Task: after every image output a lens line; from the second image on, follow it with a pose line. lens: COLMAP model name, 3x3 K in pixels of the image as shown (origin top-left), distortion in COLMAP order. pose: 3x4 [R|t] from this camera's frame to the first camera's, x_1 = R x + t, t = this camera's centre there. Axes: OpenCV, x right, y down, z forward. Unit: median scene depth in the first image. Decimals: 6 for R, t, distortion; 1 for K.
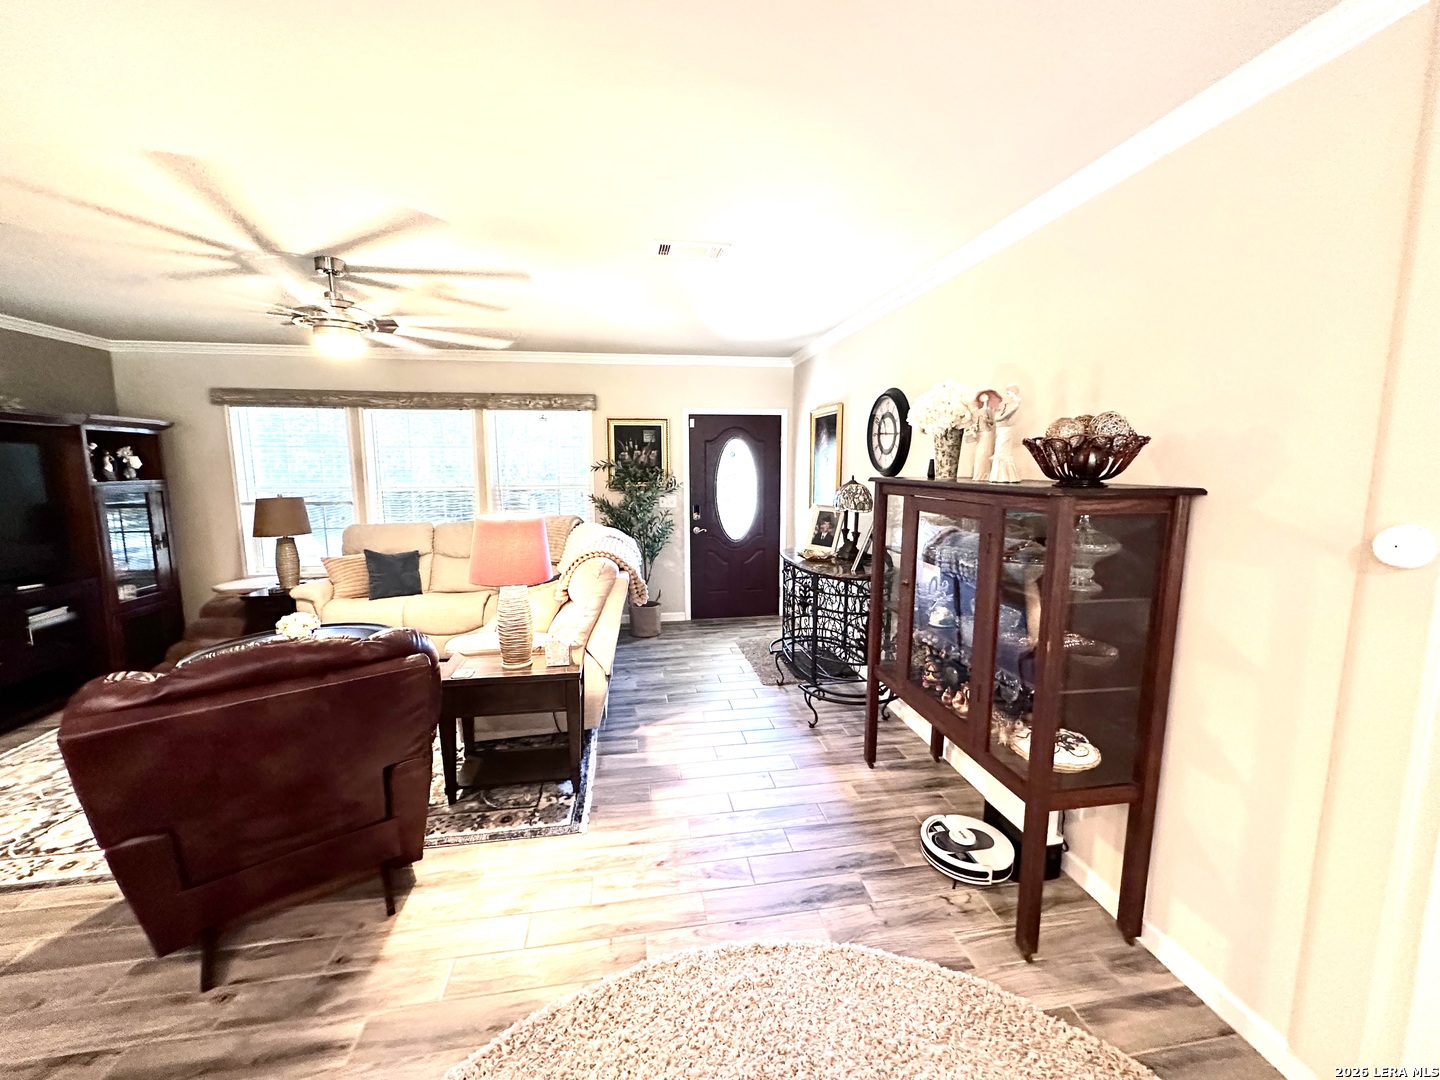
lens RADIAL K [[575.7, 0, 717.8], [0, 575.7, 539.7], [0, 0, 1]] dist [-0.000873, 0.000455]
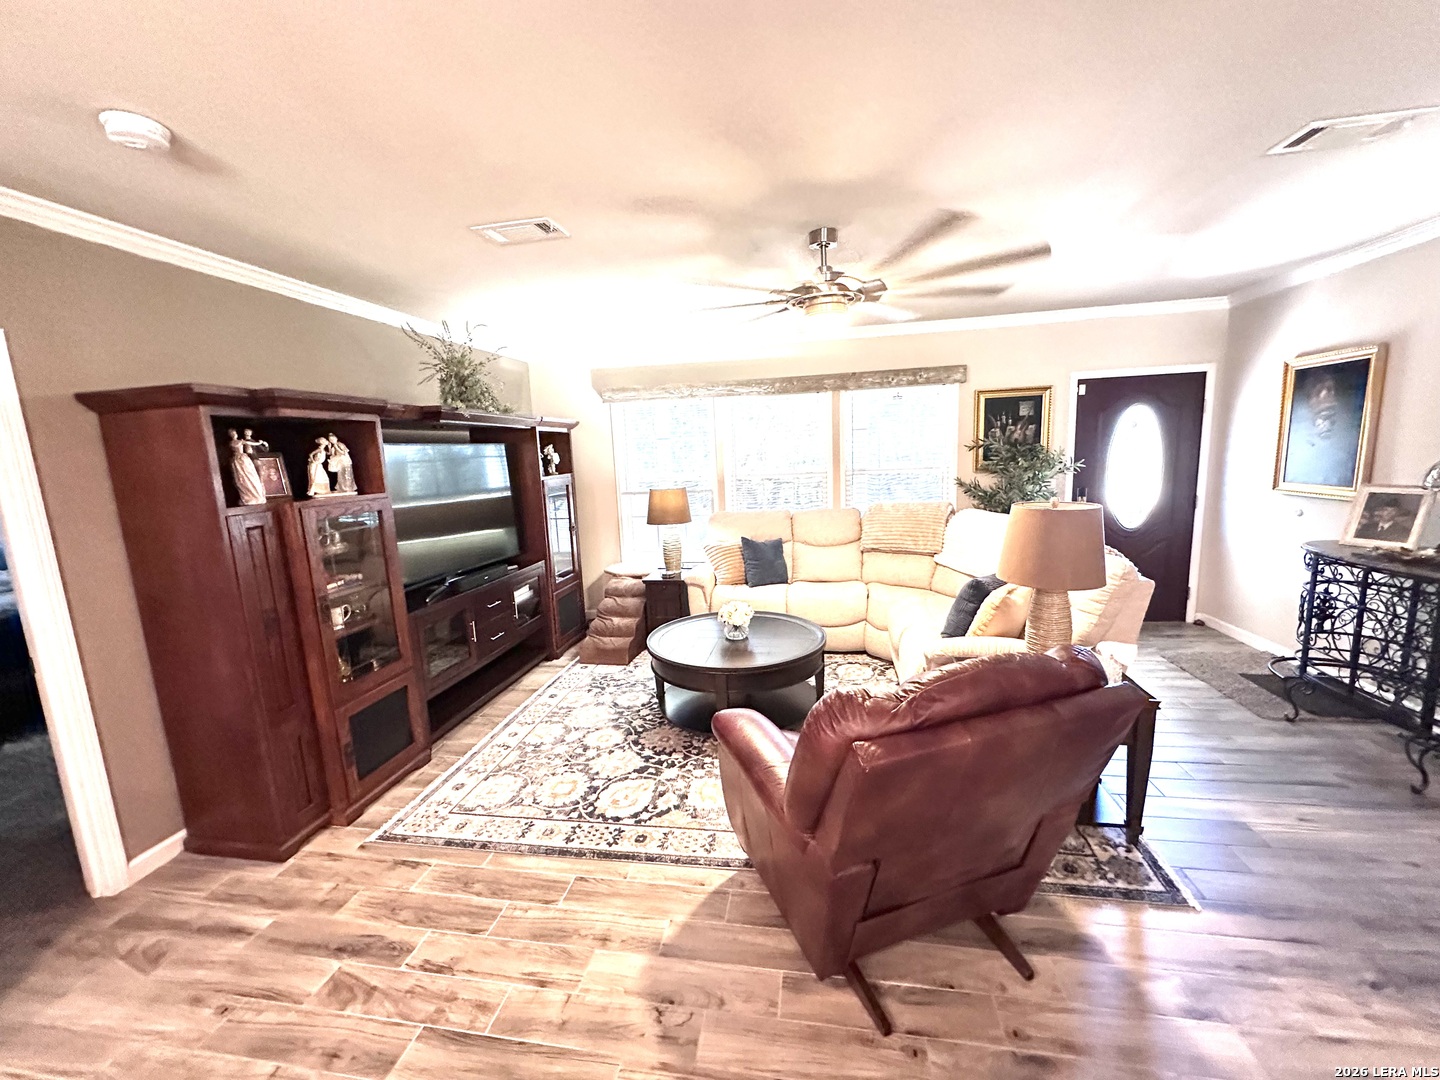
lens RADIAL K [[575.7, 0, 717.8], [0, 575.7, 539.7], [0, 0, 1]] dist [-0.000873, 0.000455]
pose [[0.943329, 0.012338, -0.331628, -0.307464], [-0.002668, 0.999558, 0.029598, -0.008125], [0.331847, -0.027035, 0.942946, 0.029140]]
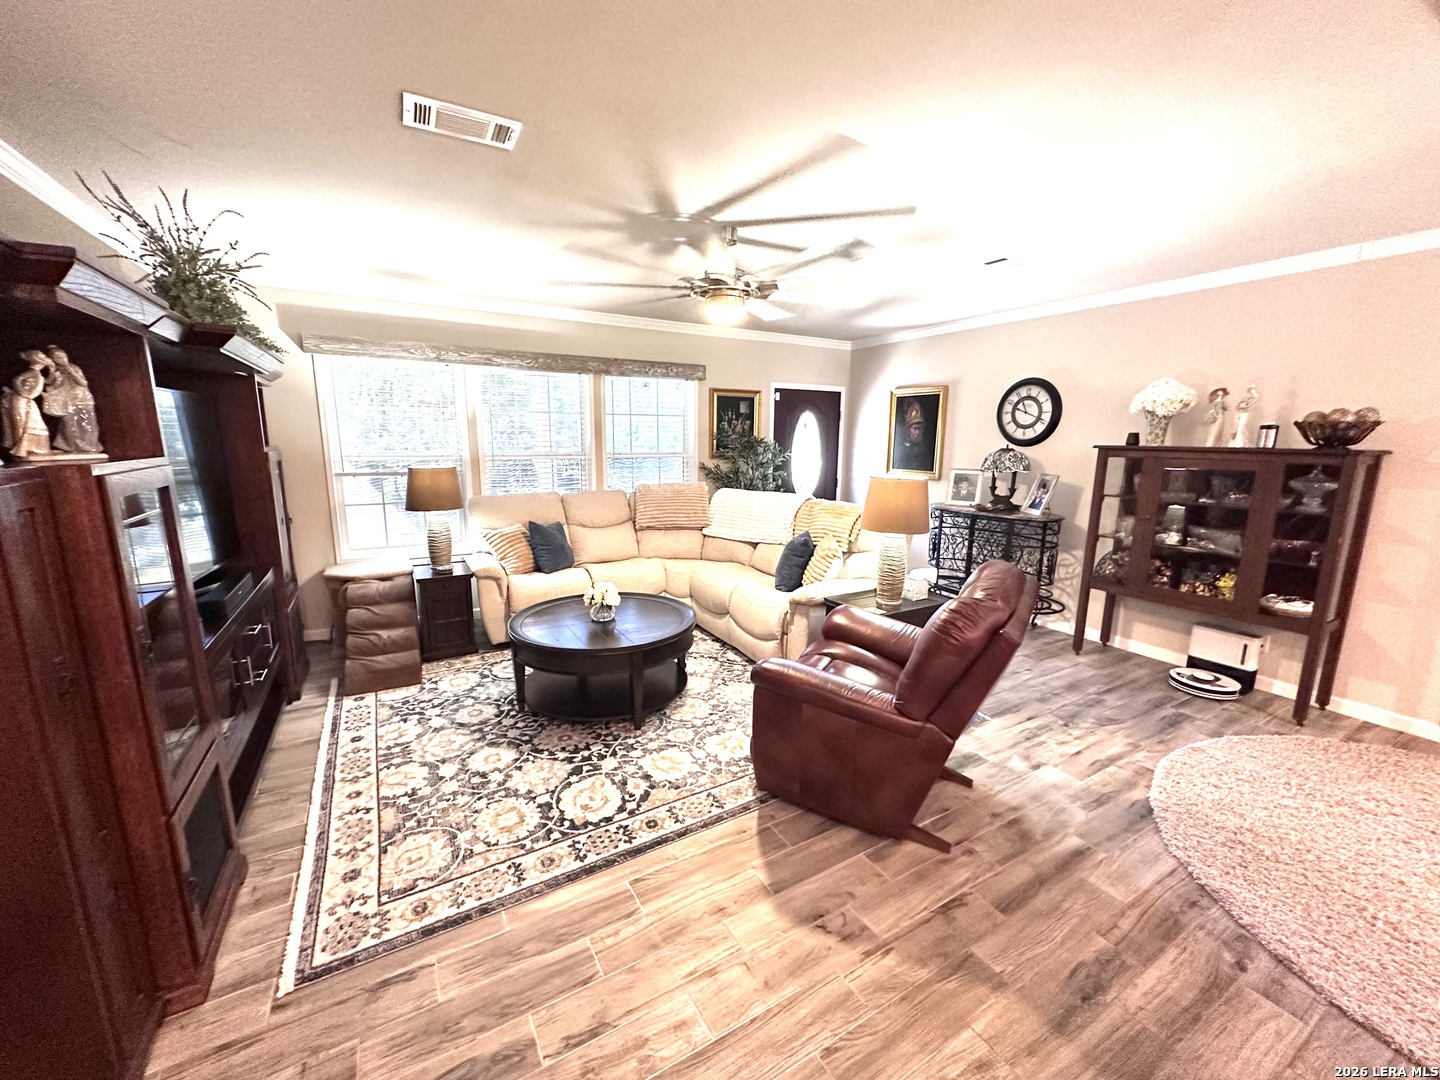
lens RADIAL K [[575.7, 0, 717.8], [0, 575.7, 539.7], [0, 0, 1]] dist [-0.000873, 0.000455]
pose [[0.932758, -0.052679, 0.356632, -0.641999], [0.035679, 0.997899, 0.054083, 0.006803], [-0.358732, -0.037722, 0.932678, 0.014317]]
